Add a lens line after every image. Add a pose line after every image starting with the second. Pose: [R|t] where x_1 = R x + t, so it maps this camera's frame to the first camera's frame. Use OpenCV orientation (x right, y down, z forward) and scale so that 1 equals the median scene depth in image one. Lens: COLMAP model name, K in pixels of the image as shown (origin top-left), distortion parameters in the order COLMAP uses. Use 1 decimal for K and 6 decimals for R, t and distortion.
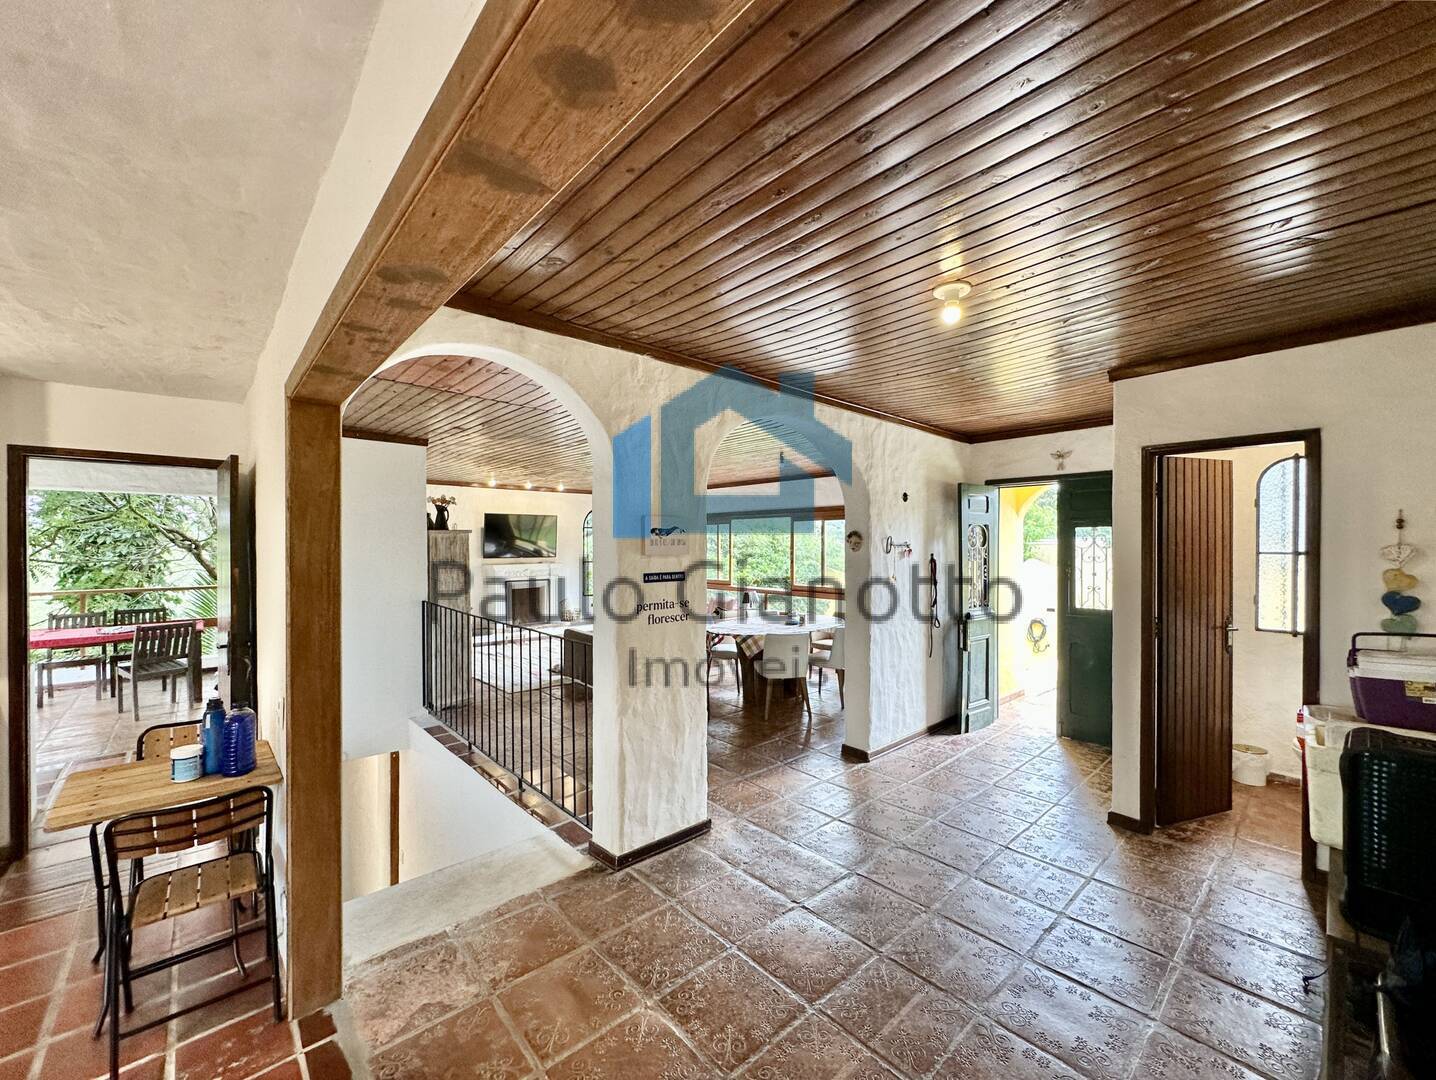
lens RADIAL K [[583.4, 0, 713.7], [0, 583.4, 548.0], [0, 0, 1]] dist [-0.001548, 0.000169]
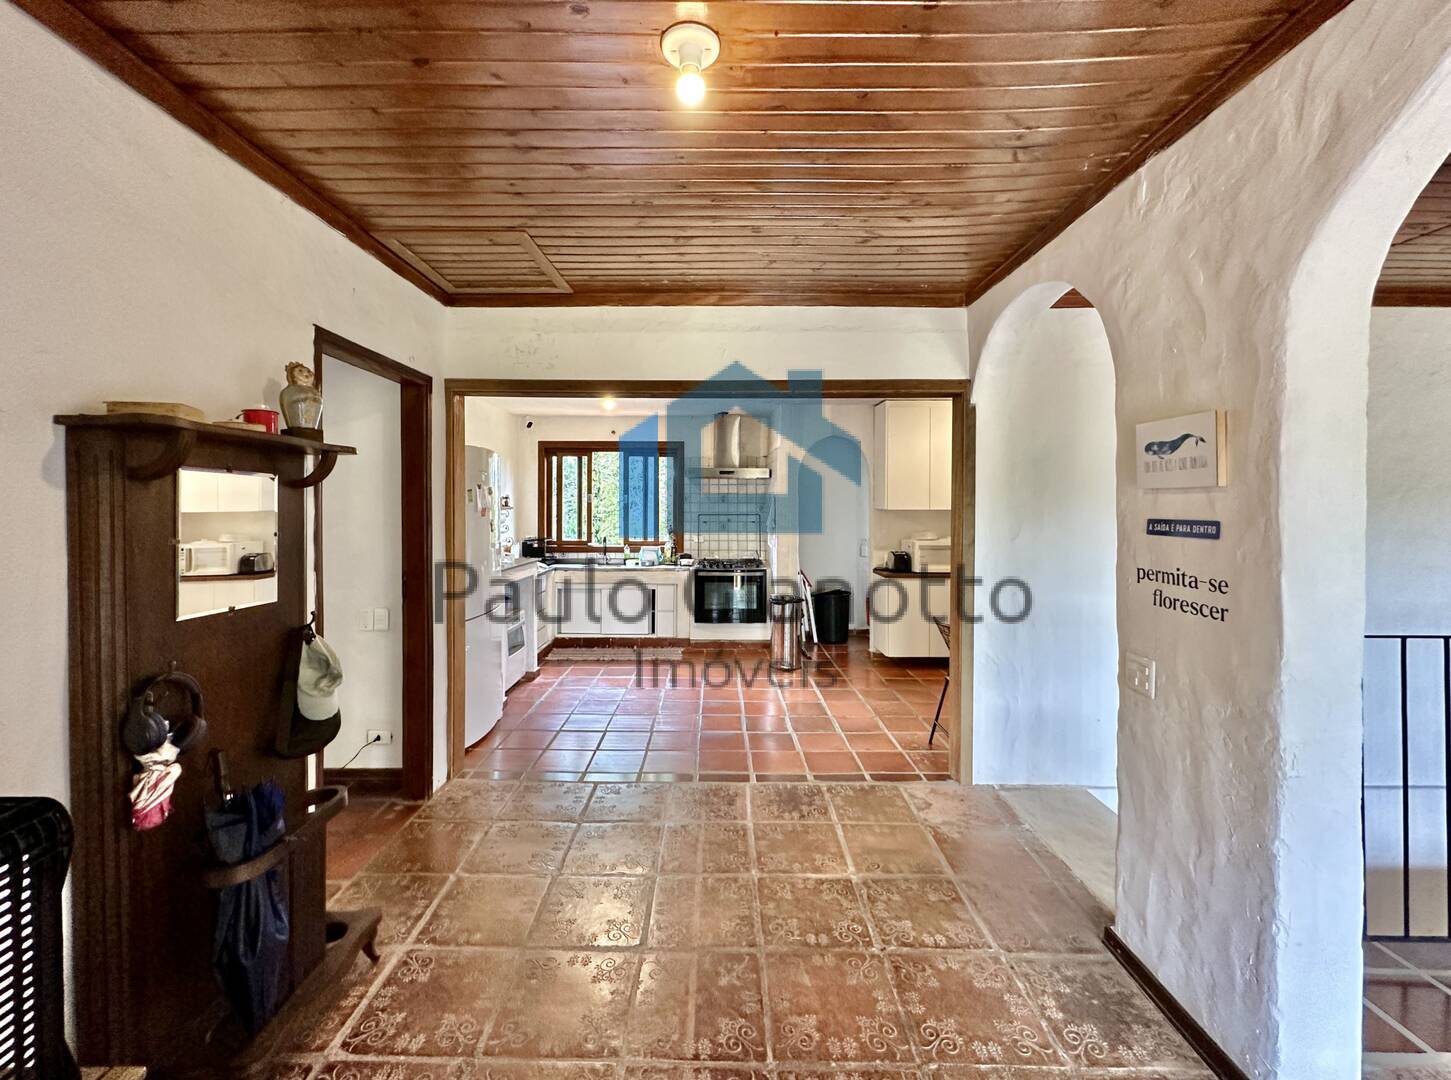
lens RADIAL K [[584.9, 0, 721.1], [0, 584.9, 509.7], [0, 0, 1]] dist [-0.001914, -0.000081]
pose [[-0.667108, 0.005348, -0.744942, 0.582459], [-0.006490, 0.999895, 0.012990, 0.026492], [0.744933, 0.013500, -0.667003, 0.990456]]
